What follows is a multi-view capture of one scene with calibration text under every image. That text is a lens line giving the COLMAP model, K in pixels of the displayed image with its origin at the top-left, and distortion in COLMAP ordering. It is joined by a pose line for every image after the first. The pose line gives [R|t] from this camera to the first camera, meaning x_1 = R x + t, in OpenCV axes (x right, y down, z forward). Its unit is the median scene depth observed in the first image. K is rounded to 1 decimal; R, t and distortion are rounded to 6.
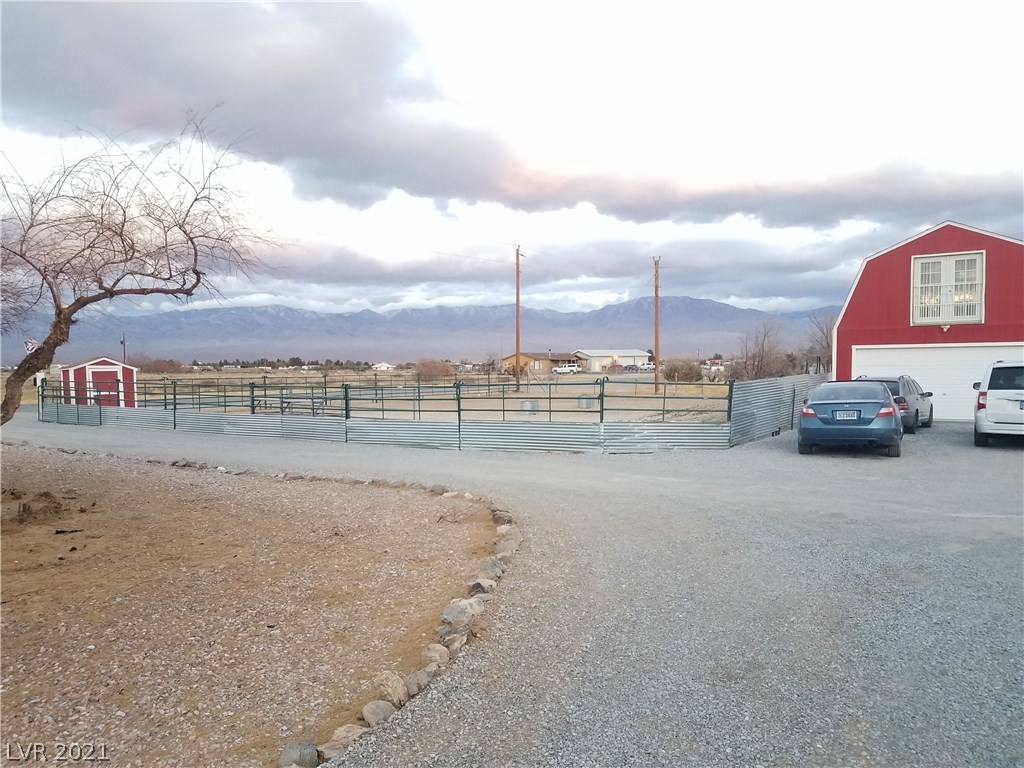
lens RADIAL K [[793.2, 0, 508.1], [0, 793.2, 406.8], [0, 0, 1]] dist [0.243700, -0.392979]
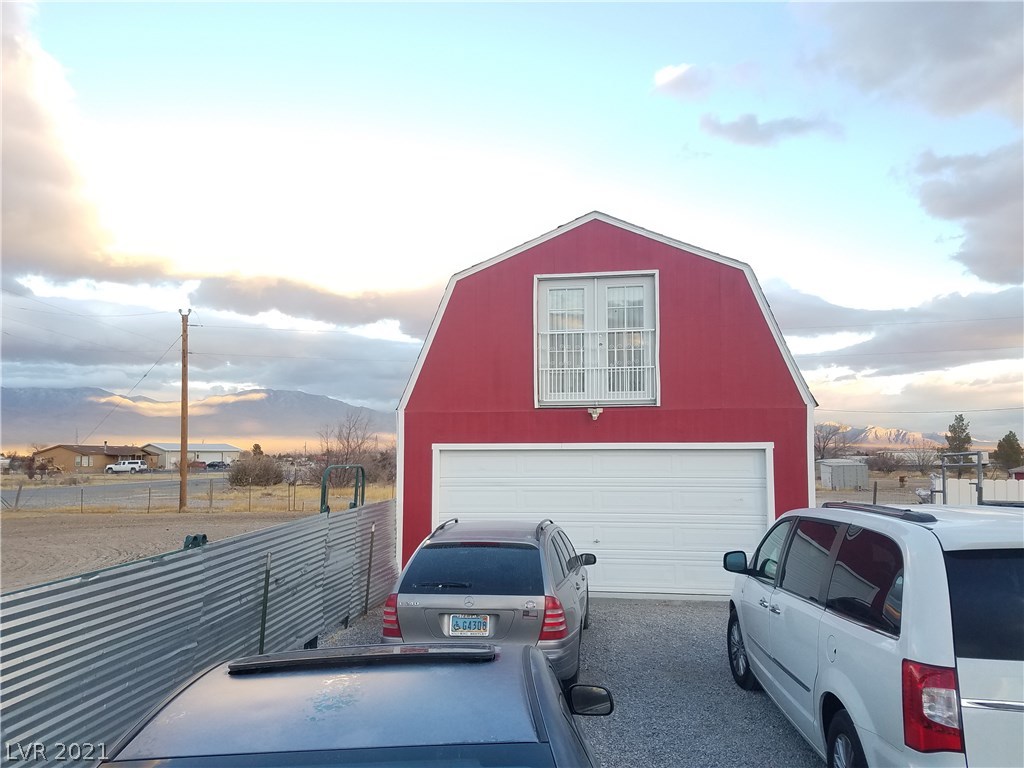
lens RADIAL K [[793.2, 0, 508.1], [0, 793.2, 406.8], [0, 0, 1]] dist [0.243700, -0.392979]
pose [[0.891483, 0.036725, 0.451563, 0.247734], [0.016769, 0.993351, -0.113893, -0.042201], [-0.452744, 0.109106, 0.884940, 0.562525]]
